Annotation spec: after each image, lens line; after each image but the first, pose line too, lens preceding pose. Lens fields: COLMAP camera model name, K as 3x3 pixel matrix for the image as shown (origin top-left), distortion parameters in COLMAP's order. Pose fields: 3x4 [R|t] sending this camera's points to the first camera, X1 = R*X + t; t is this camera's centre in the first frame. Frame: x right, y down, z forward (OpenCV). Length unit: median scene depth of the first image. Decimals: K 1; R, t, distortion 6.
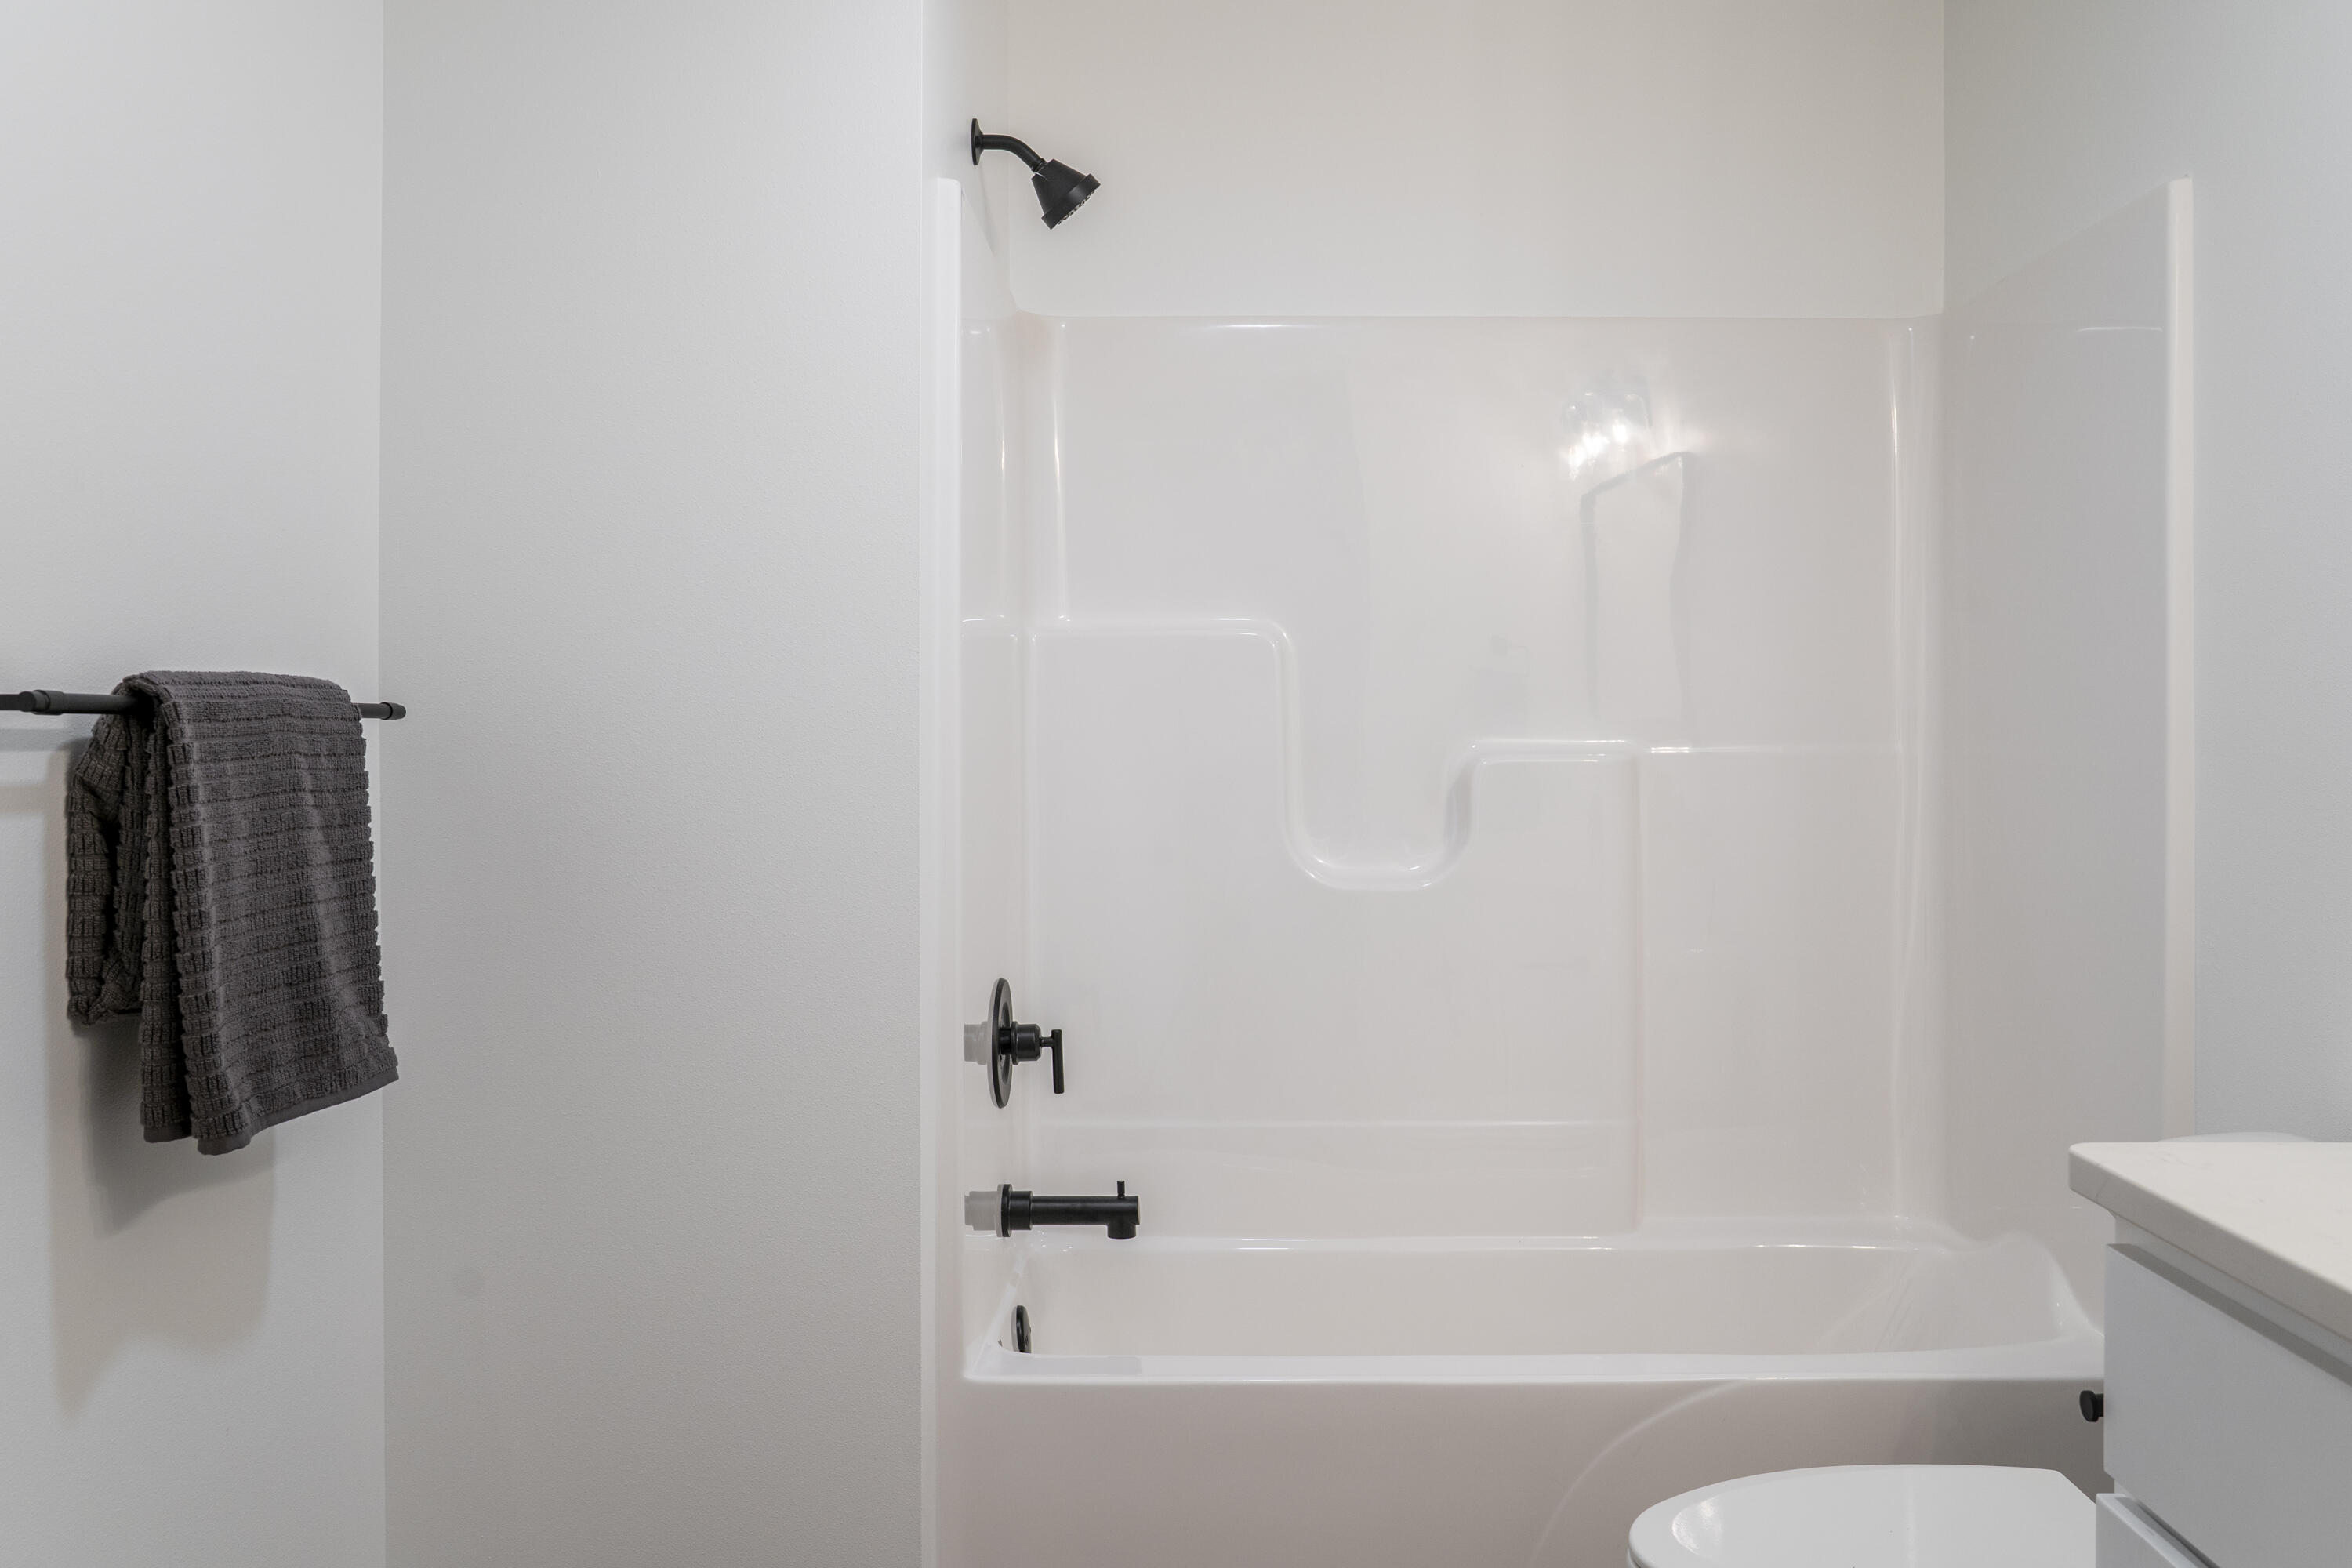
lens RADIAL K [[1975.6, 0, 1175.3], [0, 1975.6, 728.1], [0, 0, 1]] dist [0.016595, 0.003616]
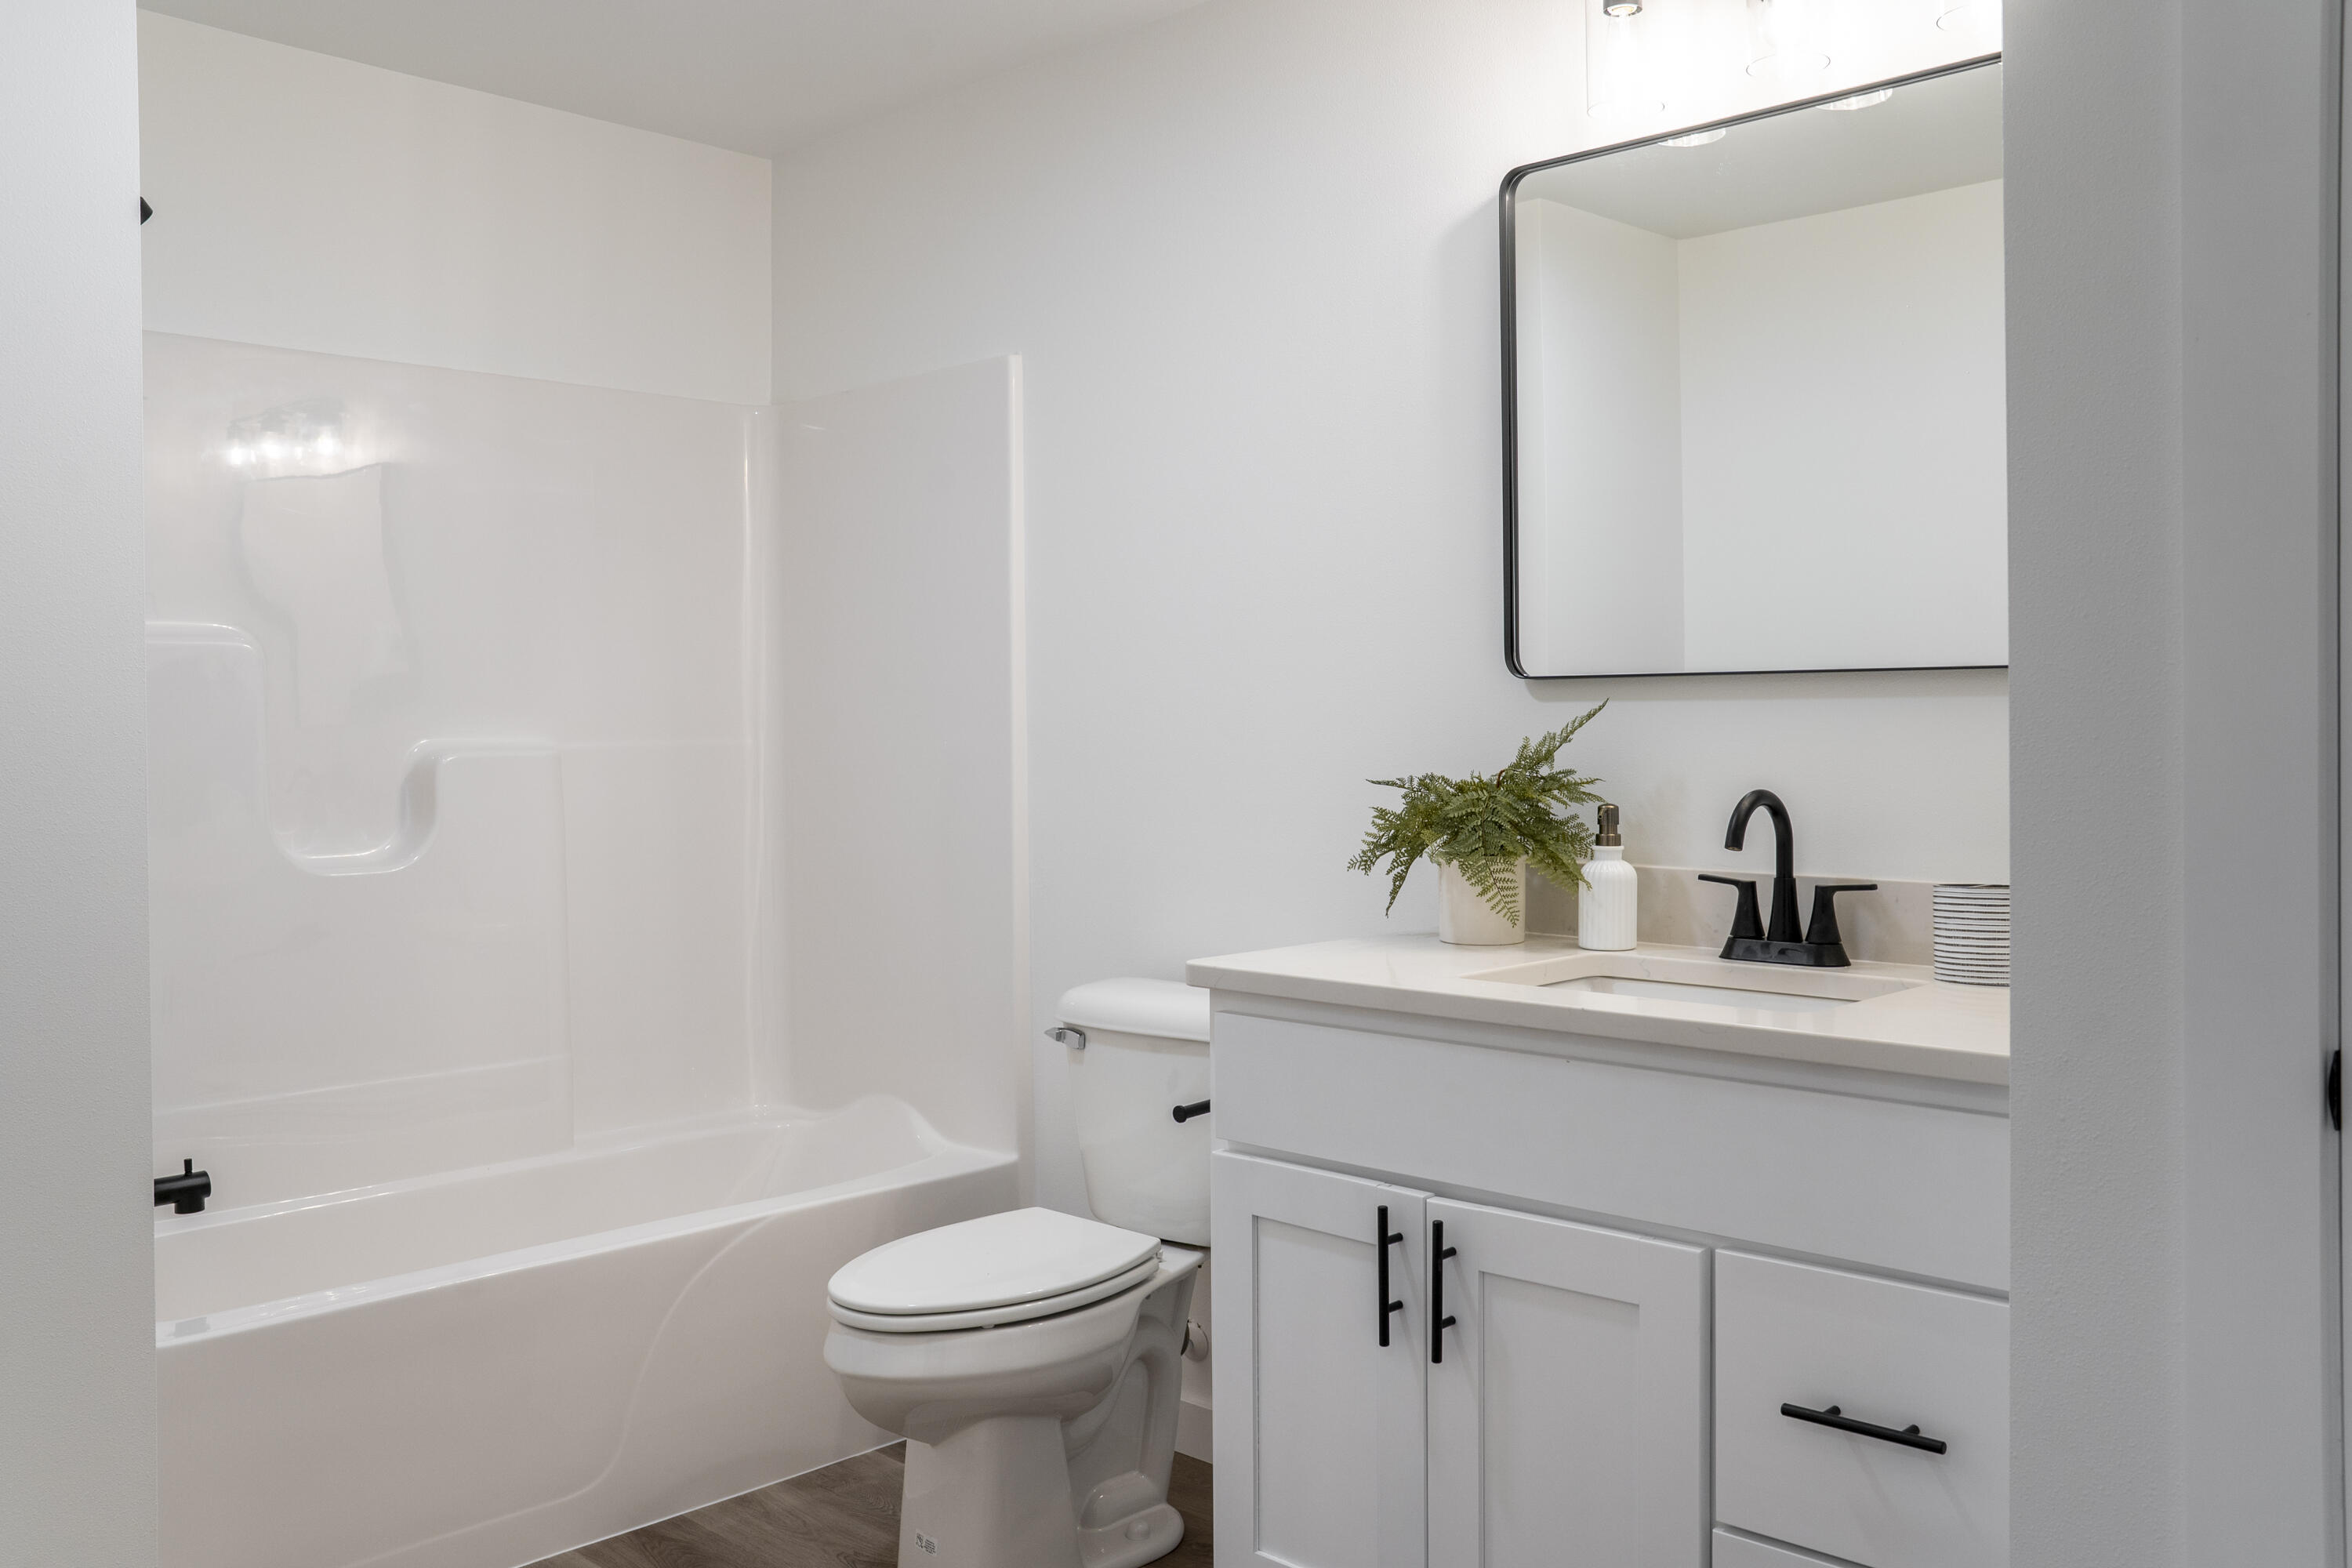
lens RADIAL K [[1975.6, 0, 1176.1], [0, 1975.6, 781.8], [0, 0, 1]] dist [0.016595, 0.003616]
pose [[0.716708, -0.024228, 0.696952, -0.337260], [0.001826, 0.999458, 0.032866, -0.005693], [-0.697371, -0.022283, 0.716364, -0.108611]]
